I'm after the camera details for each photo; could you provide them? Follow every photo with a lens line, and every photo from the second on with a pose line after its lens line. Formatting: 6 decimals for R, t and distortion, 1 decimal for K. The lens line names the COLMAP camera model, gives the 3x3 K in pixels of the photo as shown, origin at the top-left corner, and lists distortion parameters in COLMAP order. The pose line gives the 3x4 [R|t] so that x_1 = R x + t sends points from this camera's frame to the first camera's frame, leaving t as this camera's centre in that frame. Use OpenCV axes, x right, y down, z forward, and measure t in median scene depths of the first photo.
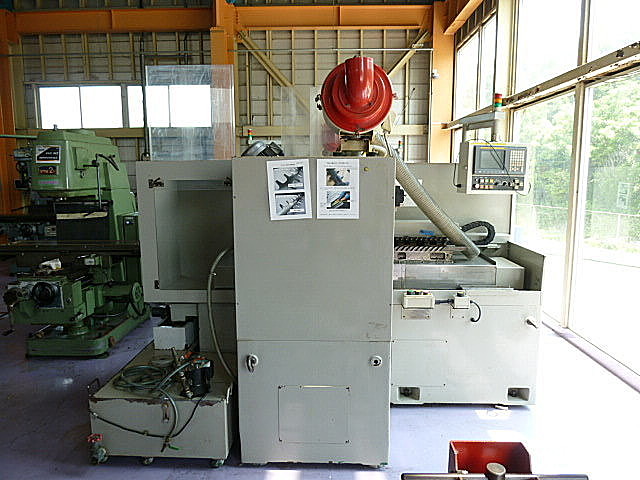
lens RADIAL K [[480.2, 0, 318.9], [0, 480.2, 243.6], [0, 0, 1]] dist [-0.035235, 0.006403]
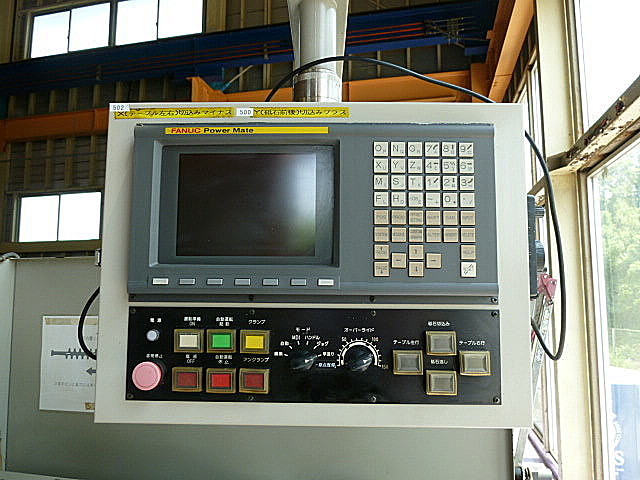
lens RADIAL K [[480.2, 0, 321.3], [0, 480.2, 243.0], [0, 0, 1]] dist [-0.035235, 0.006403]
pose [[0.980959, -0.022847, -0.192867, 0.406976], [-0.025801, 0.968924, -0.246009, -0.122982], [0.192495, 0.246301, 0.949885, 0.841079]]
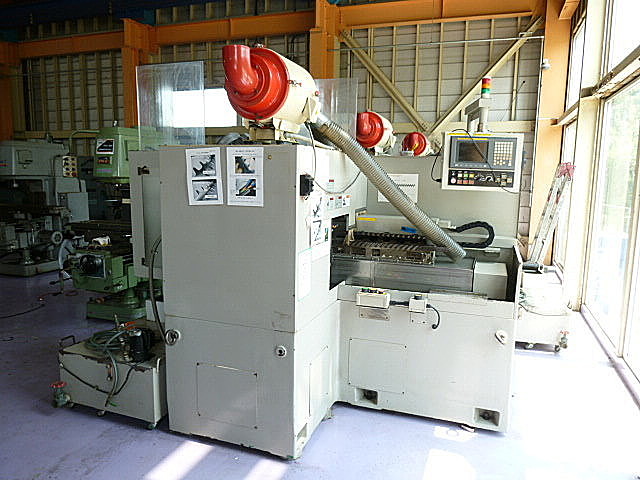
lens RADIAL K [[480.2, 0, 320.9], [0, 480.2, 241.7], [0, 0, 1]] dist [-0.035235, 0.006403]
pose [[0.950247, 0.063109, -0.305036, 0.369726], [-0.064489, 0.997903, 0.005561, 0.005891], [0.304748, 0.014387, 0.952324, 0.056886]]
